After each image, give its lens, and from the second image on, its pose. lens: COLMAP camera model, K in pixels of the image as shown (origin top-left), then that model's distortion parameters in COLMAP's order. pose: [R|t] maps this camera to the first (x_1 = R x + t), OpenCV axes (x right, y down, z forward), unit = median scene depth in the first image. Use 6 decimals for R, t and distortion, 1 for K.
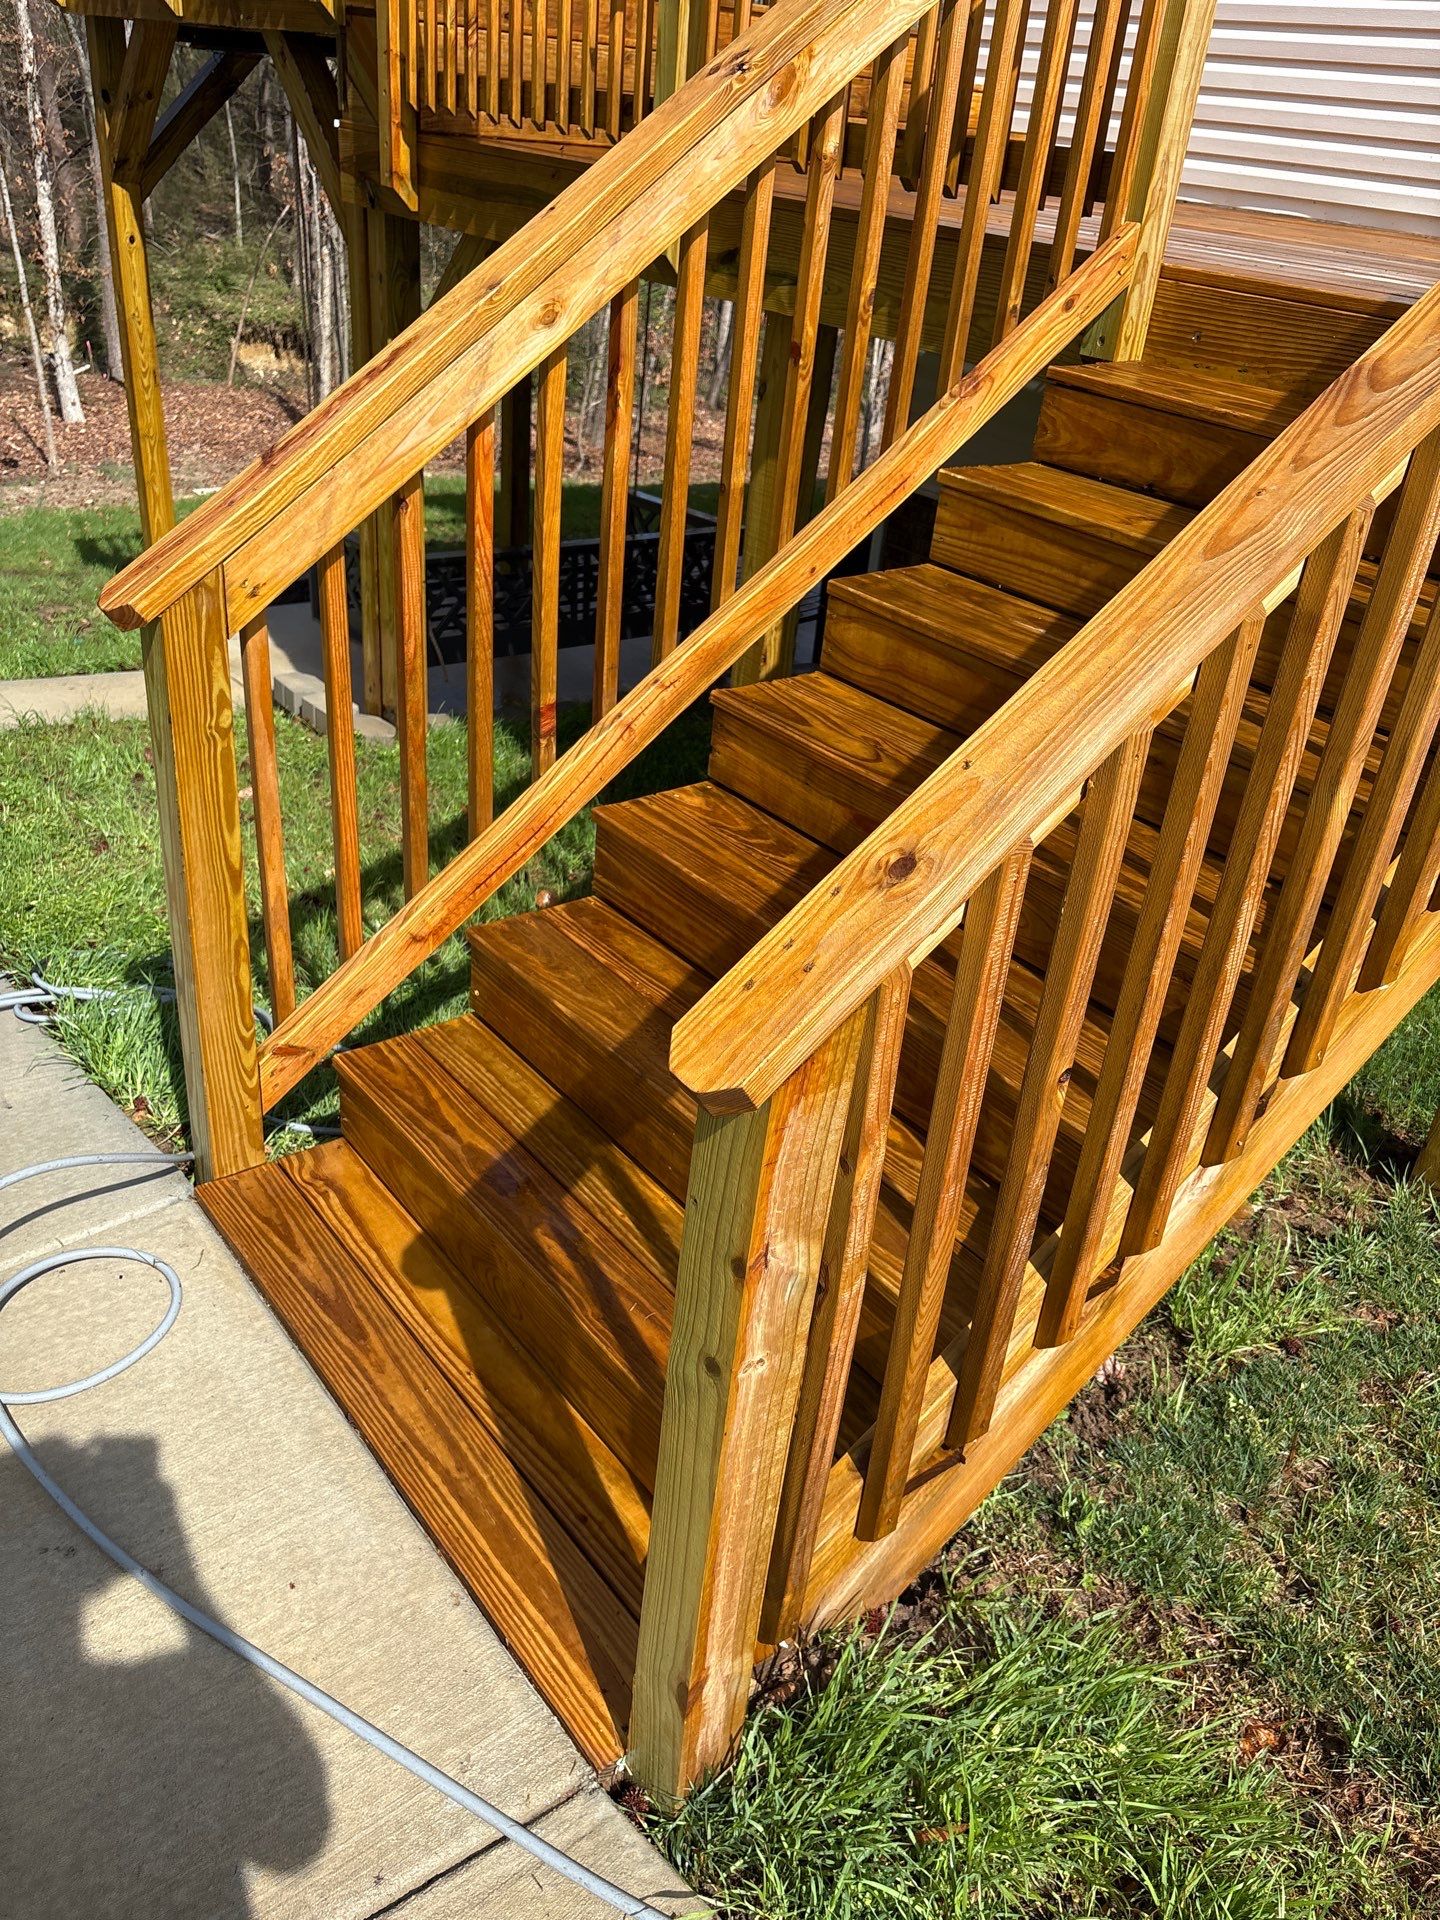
lens RADIAL K [[1484.6, 0, 724.4], [0, 1484.6, 940.7], [0, 0, 1]] dist [0.021681, -0.005469]
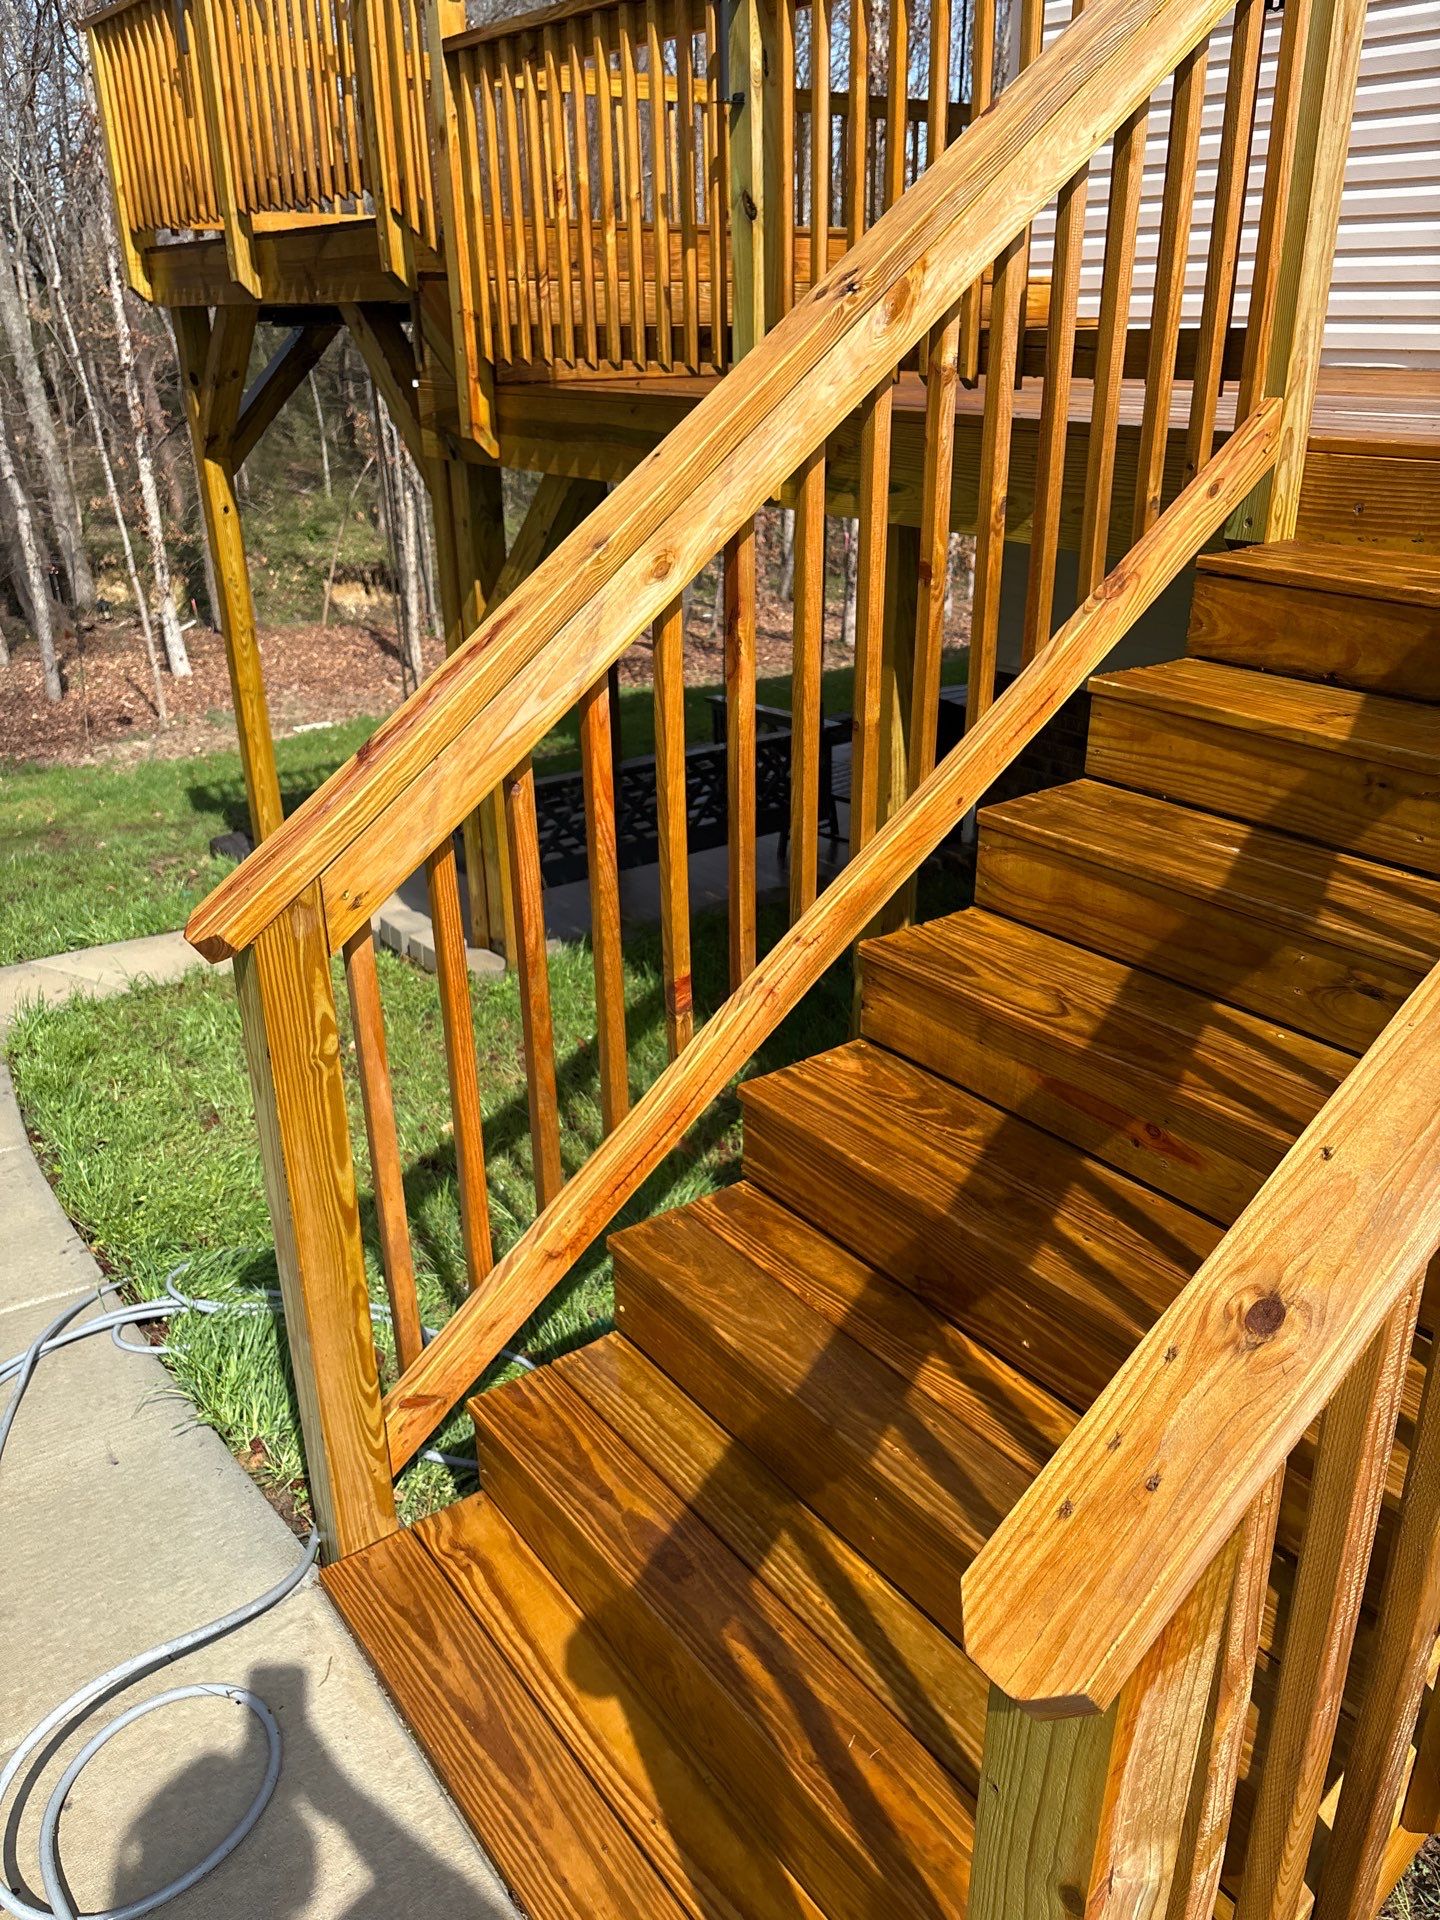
lens RADIAL K [[1498.8, 0, 720.0], [0, 1498.8, 960.0], [0, 0, 1]] dist [-0.015040, 0.058915]
pose [[0.994366, -0.080207, -0.069308, -0.031583], [0.072184, 0.991152, -0.111388, -0.065797], [0.077629, 0.105757, 0.991357, 0.105381]]
